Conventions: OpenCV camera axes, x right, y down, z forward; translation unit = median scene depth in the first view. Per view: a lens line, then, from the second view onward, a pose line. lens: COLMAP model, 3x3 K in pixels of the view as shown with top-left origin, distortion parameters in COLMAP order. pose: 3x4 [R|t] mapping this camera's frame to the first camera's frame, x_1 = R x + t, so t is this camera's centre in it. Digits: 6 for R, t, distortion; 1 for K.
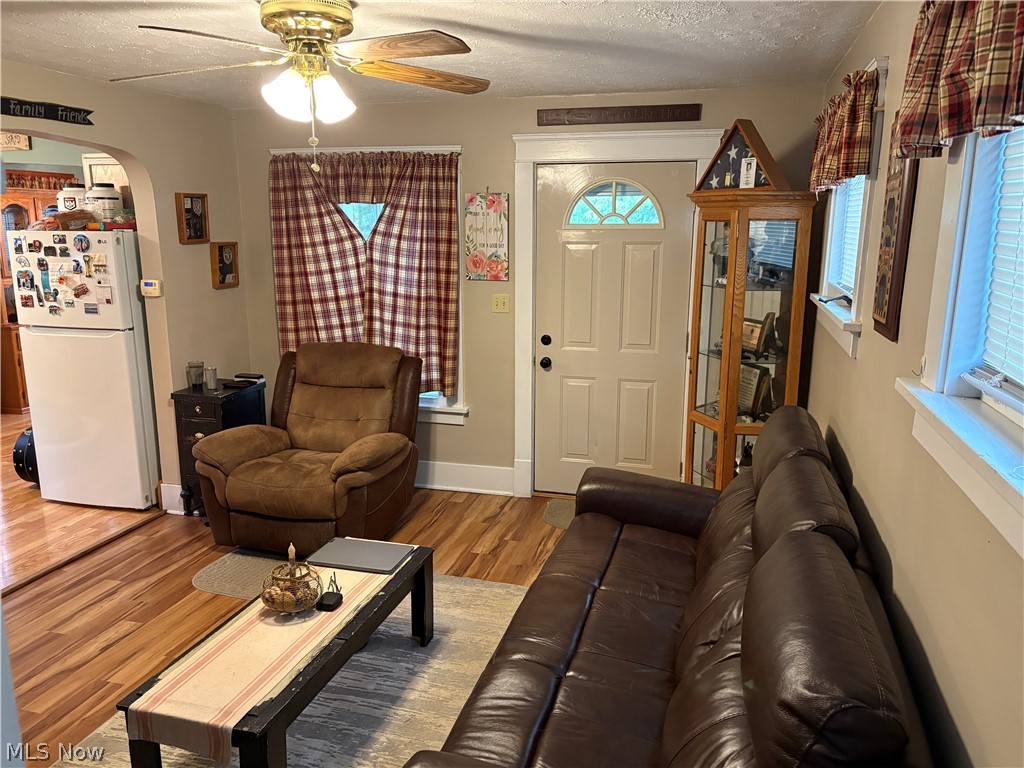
lens RADIAL K [[766.3, 0, 512.0], [0, 766.3, 384.0], [0, 0, 1]] dist [0.042542, -0.055310]
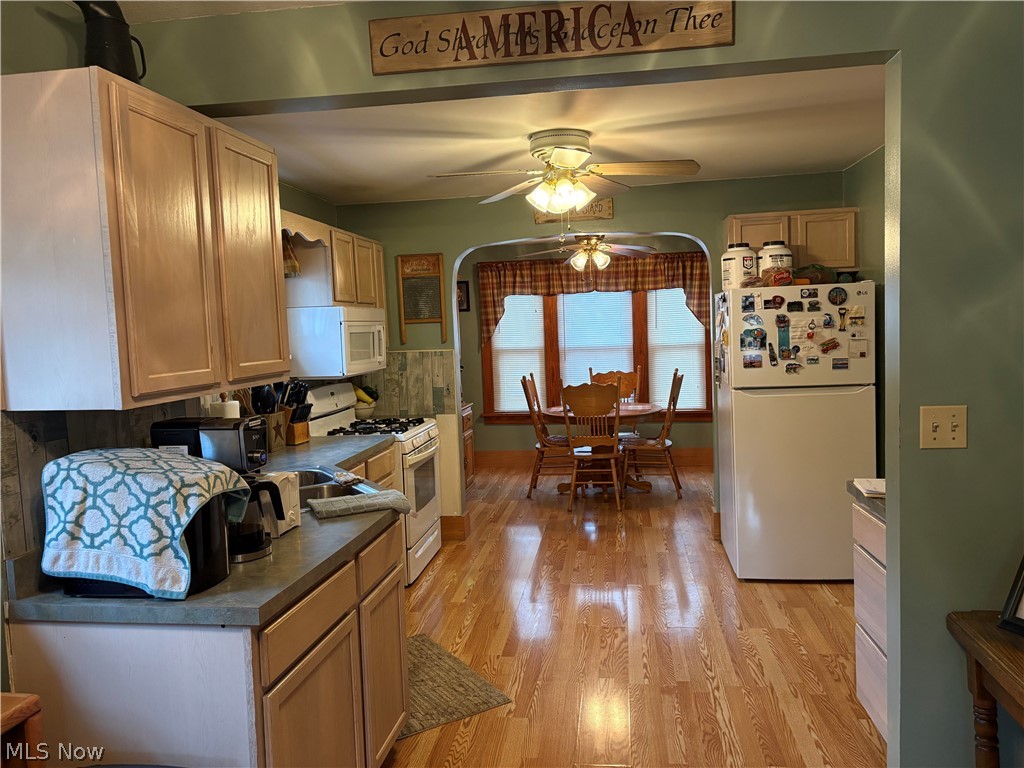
lens RADIAL K [[766.3, 0, 512.0], [0, 766.3, 384.0], [0, 0, 1]] dist [0.042542, -0.055310]
pose [[0.990399, -0.053068, 0.127646, -1.067548], [0.069777, 0.989028, -0.130213, 0.022525], [-0.119335, 0.137869, 0.983235, 0.117629]]
